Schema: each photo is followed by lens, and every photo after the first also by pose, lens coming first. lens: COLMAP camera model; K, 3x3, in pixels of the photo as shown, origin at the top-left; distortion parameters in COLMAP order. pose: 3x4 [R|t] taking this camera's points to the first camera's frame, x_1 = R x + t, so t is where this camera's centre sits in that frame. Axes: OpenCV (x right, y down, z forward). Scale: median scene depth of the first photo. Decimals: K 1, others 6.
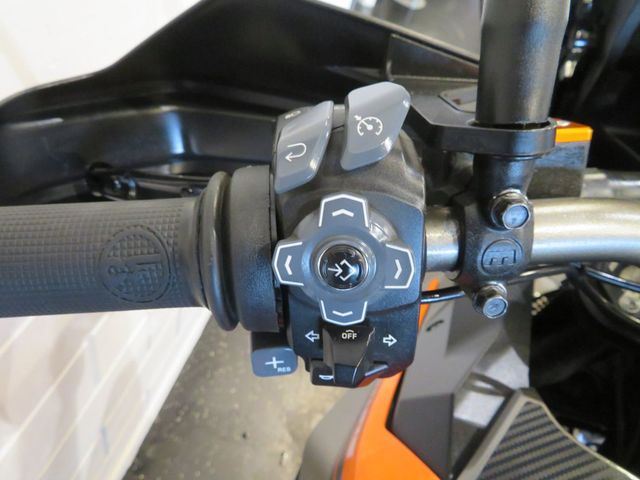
lens RADIAL K [[455.3, 0, 320.0], [0, 455.3, 240.0], [0, 0, 1]] dist [0.000437, 0.000813]
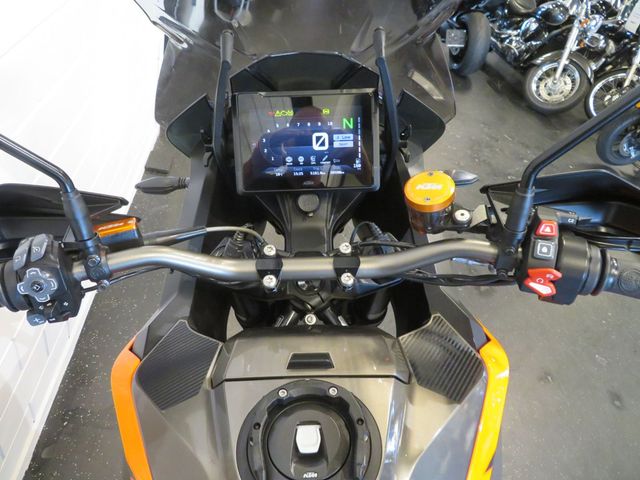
lens RADIAL K [[455.3, 0, 320.0], [0, 455.3, 240.0], [0, 0, 1]] dist [0.000437, 0.000813]
pose [[0.952860, -0.200786, 0.227470, 1.328781], [0.196394, 0.979624, 0.042024, -0.016803], [-0.231273, 0.004631, 0.972878, -2.843578]]
